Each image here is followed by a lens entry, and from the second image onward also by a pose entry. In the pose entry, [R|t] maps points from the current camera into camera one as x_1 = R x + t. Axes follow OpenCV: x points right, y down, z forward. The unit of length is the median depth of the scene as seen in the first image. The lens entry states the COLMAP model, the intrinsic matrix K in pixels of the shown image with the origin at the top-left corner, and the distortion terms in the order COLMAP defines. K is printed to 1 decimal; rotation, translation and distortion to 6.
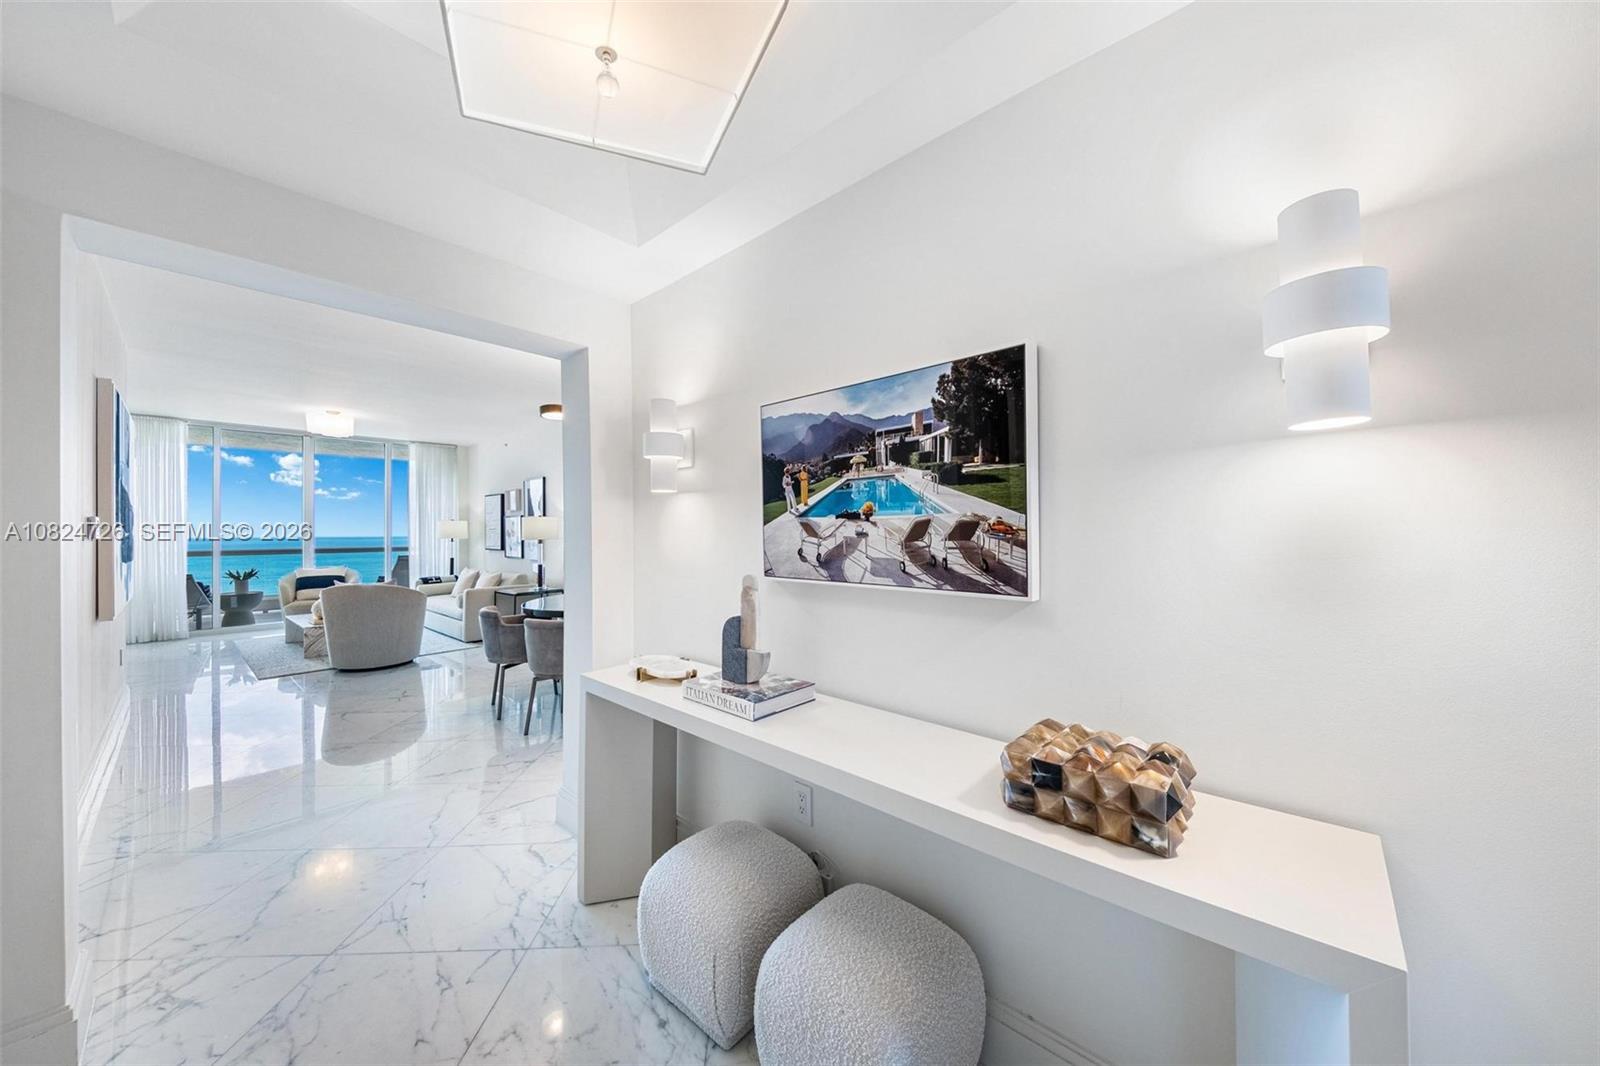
lens RADIAL K [[555.5, 0, 781.1], [0, 555.5, 529.5], [0, 0, 1]] dist [0.000629, -0.000099]
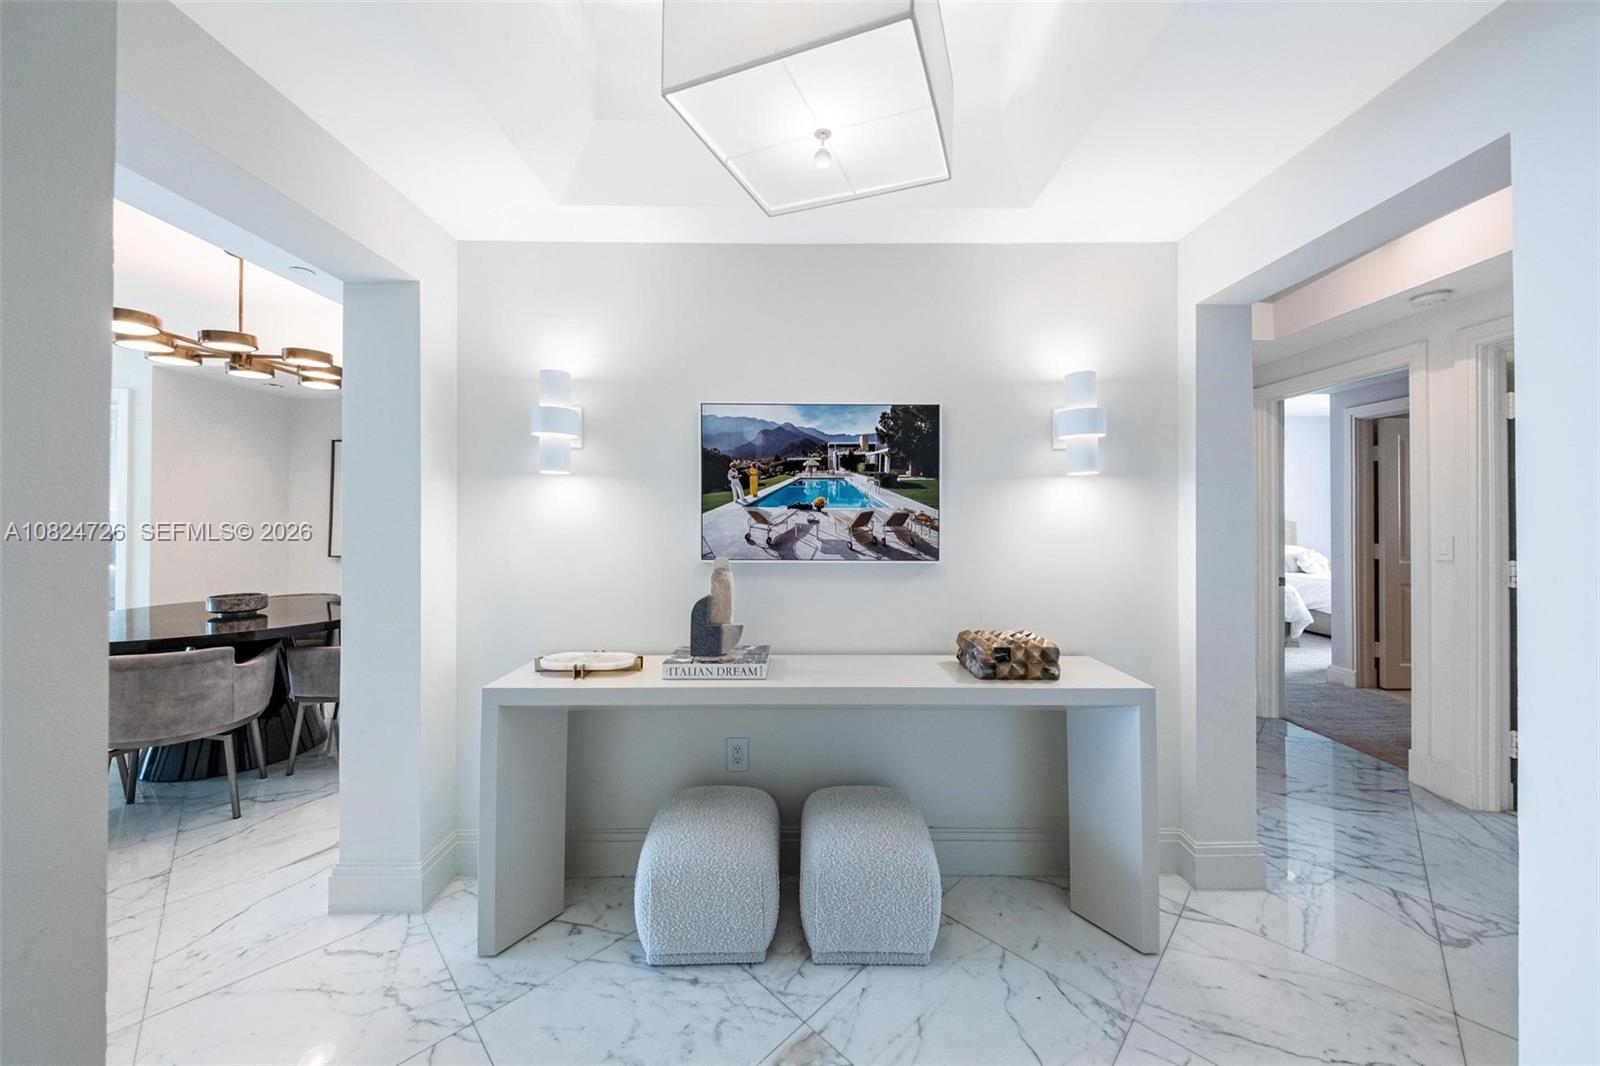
lens RADIAL K [[555.8, 0, 797.0], [0, 555.8, 516.4], [0, 0, 1]] dist [-0.001262, -0.000124]
pose [[0.720272, 0.012746, 0.693575, -0.797777], [-0.011232, 0.999914, -0.006712, 0.005932], [-0.693601, -0.002956, 0.720353, 0.100074]]
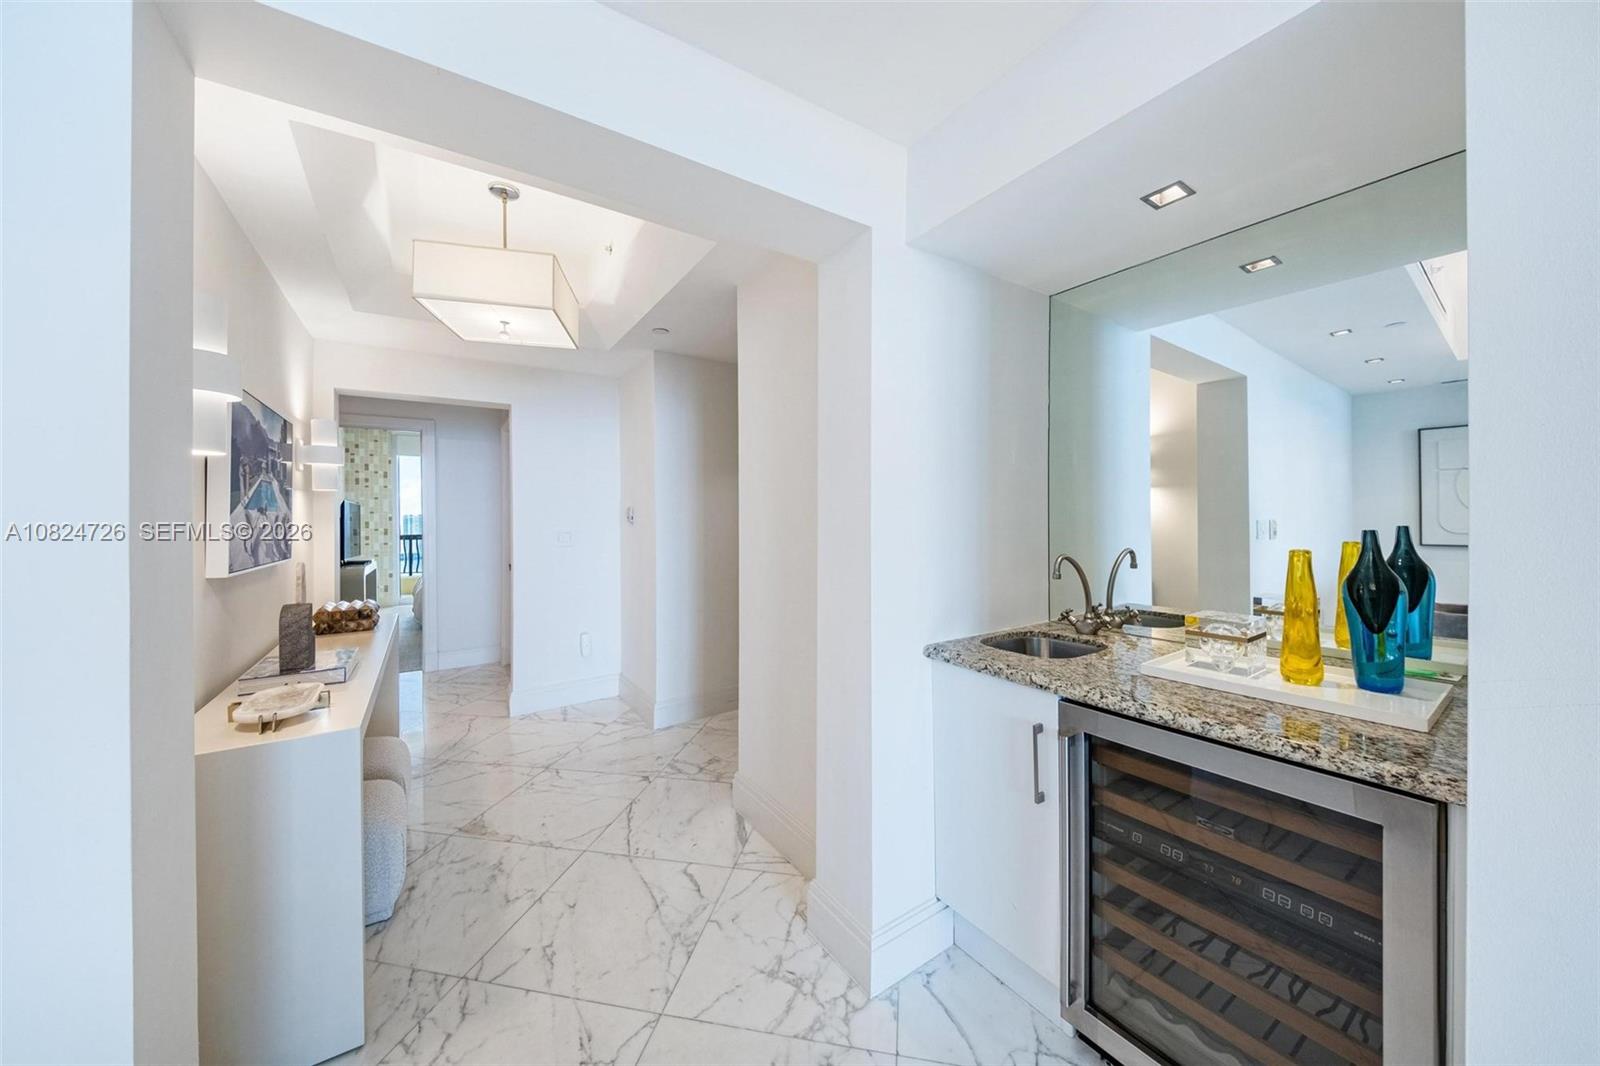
lens RADIAL K [[555.8, 0, 797.0], [0, 555.8, 516.4], [0, 0, 1]] dist [-0.001262, -0.000124]
pose [[-0.975384, 0.013589, 0.220094, -1.382179], [0.011167, 0.999863, -0.012244, 0.022112], [-0.220230, -0.009485, -0.975402, 2.041323]]
